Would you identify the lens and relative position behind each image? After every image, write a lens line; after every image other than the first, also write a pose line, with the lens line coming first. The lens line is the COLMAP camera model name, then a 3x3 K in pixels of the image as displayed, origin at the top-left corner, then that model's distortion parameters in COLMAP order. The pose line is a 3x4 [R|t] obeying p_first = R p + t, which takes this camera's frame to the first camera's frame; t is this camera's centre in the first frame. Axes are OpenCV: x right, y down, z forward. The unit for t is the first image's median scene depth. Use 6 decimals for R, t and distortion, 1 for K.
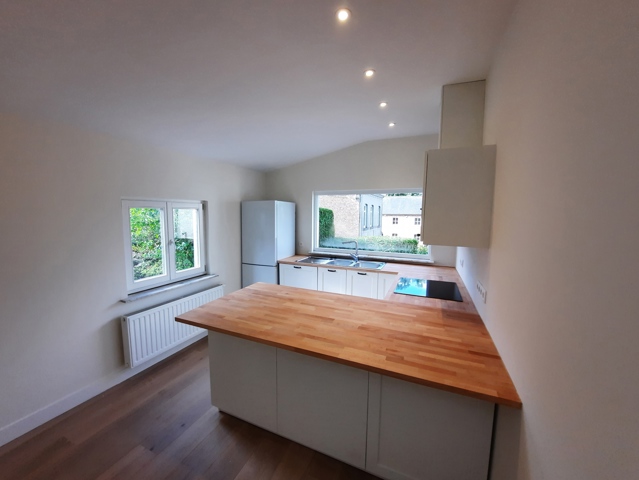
lens RADIAL K [[257.7, 0, 315.4], [0, 257.7, 240.7], [0, 0, 1]] dist [-0.015831, -0.000553]
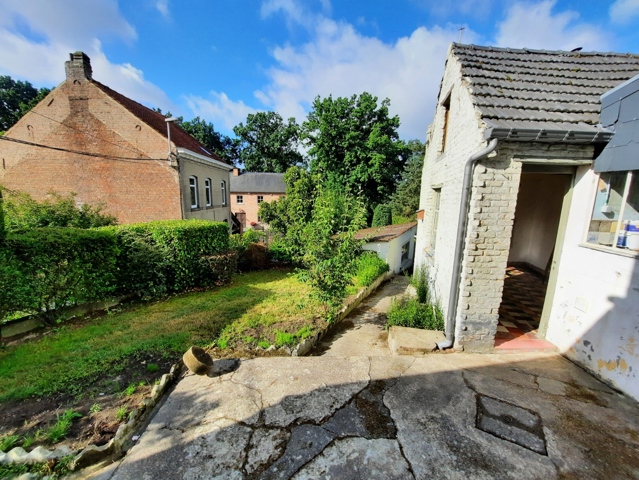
lens RADIAL K [[257.7, 0, 315.0], [0, 257.7, 240.9], [0, 0, 1]] dist [-0.015831, -0.000553]
pose [[0.900109, -0.072149, 0.429650, 1.441676], [0.038337, 0.995483, 0.086851, -0.052583], [-0.433975, -0.061704, 0.898809, 1.295684]]
